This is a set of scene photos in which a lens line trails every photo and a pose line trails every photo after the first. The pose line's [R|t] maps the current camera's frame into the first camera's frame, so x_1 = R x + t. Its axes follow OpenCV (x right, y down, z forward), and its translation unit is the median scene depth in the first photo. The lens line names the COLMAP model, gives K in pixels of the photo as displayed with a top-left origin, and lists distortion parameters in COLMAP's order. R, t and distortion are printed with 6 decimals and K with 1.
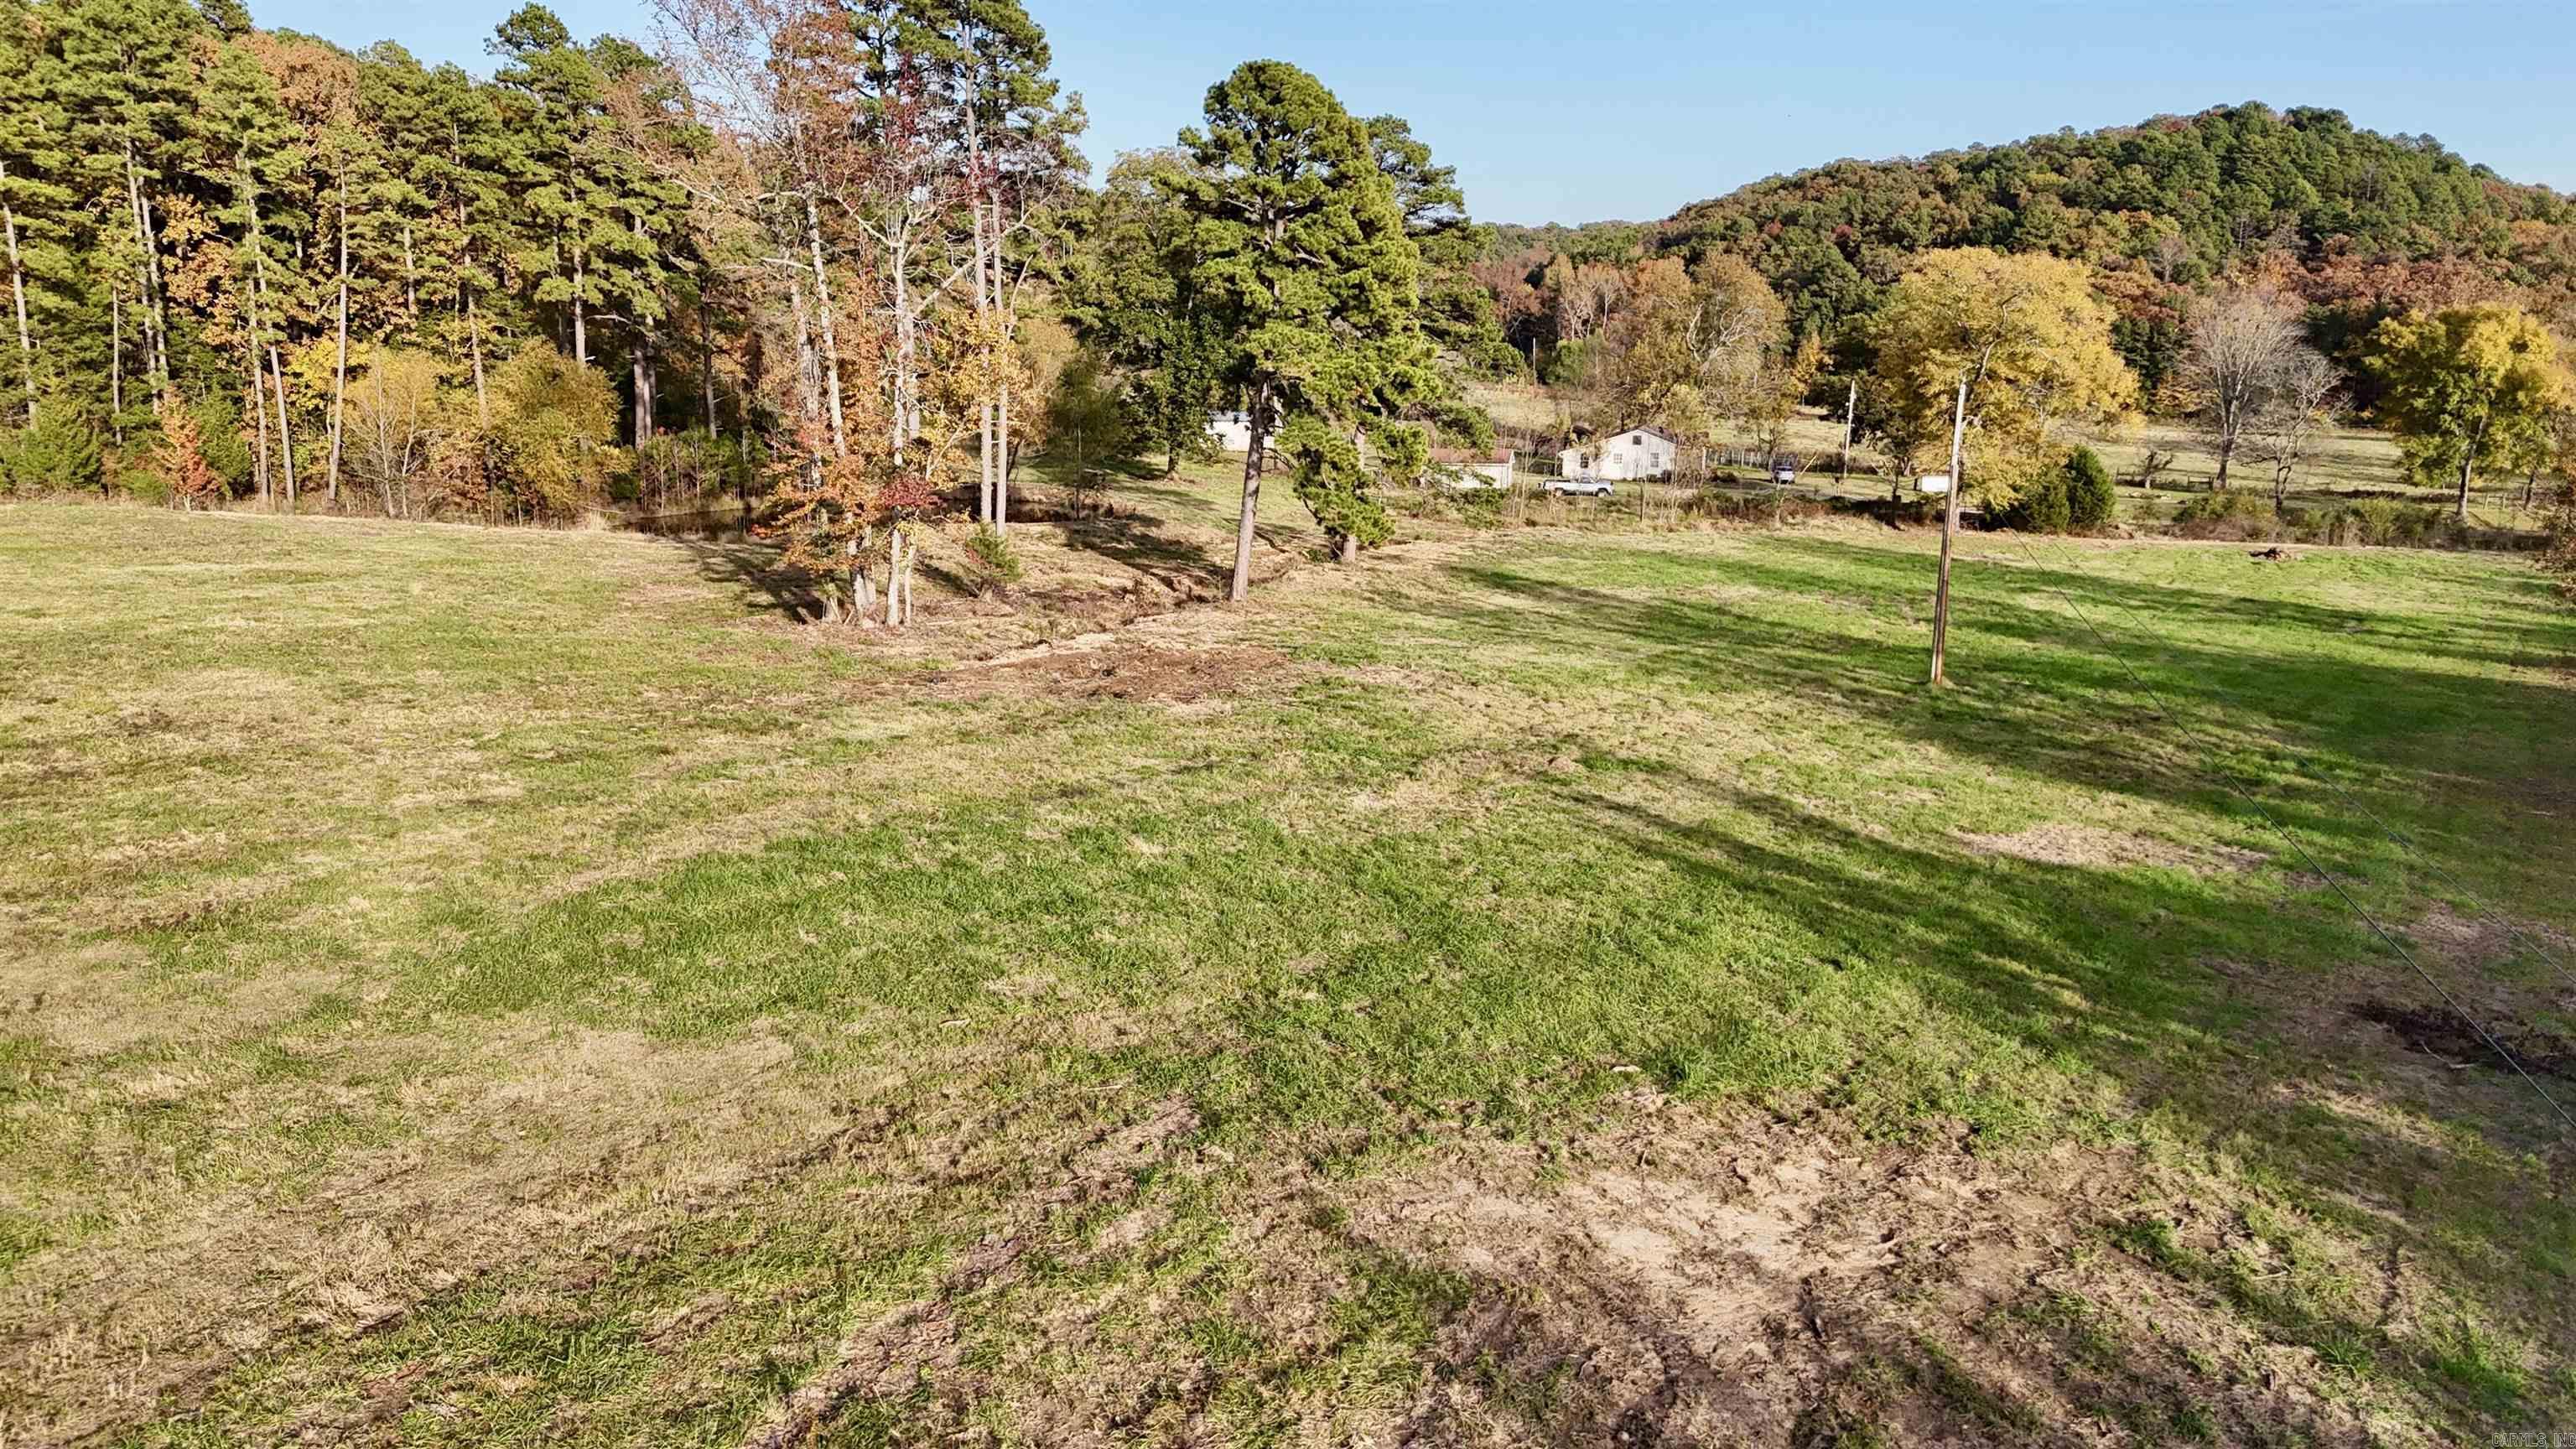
lens RADIAL K [[1828.5, 0, 1291.1], [0, 1828.5, 723.3], [0, 0, 1]] dist [0.052104, -0.020788]
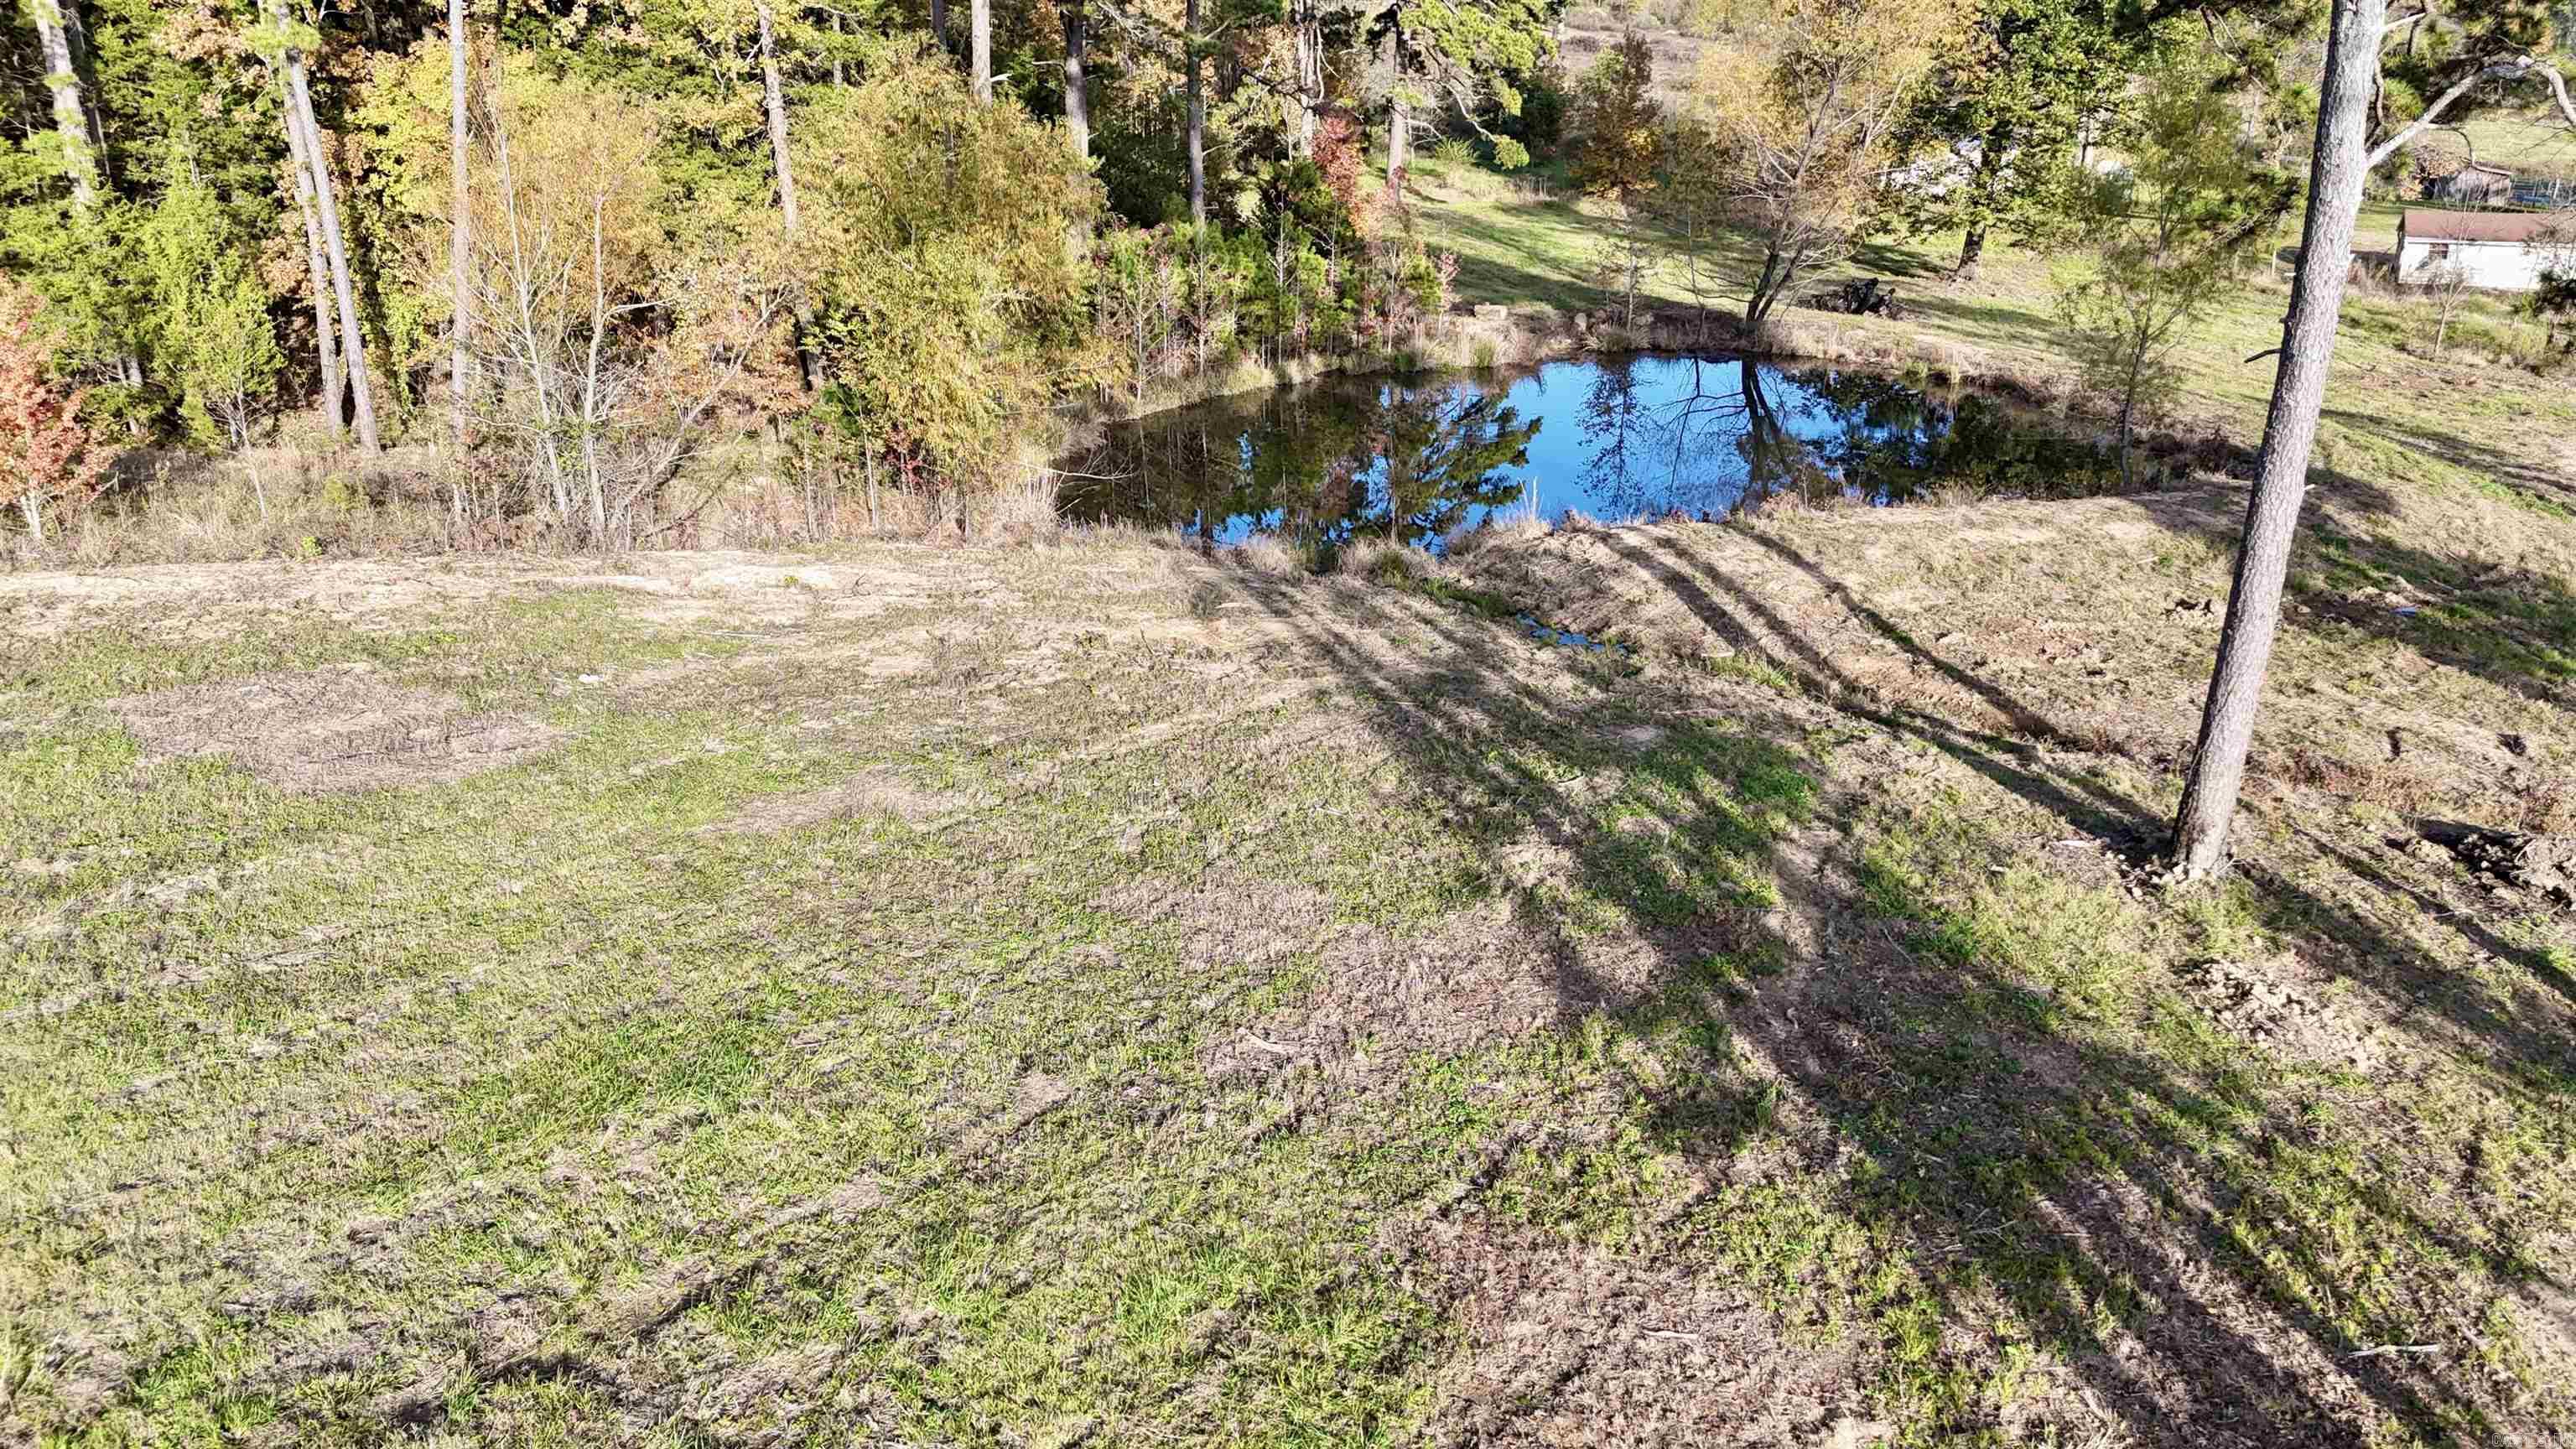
lens RADIAL K [[1828.5, 0, 1288.8], [0, 1828.5, 729.3], [0, 0, 1]] dist [0.052104, -0.020788]
pose [[0.987098, 0.047938, -0.152771, -0.218011], [-0.022660, 0.986350, 0.163097, -0.108004], [0.158504, -0.157531, 0.974710, 0.507043]]
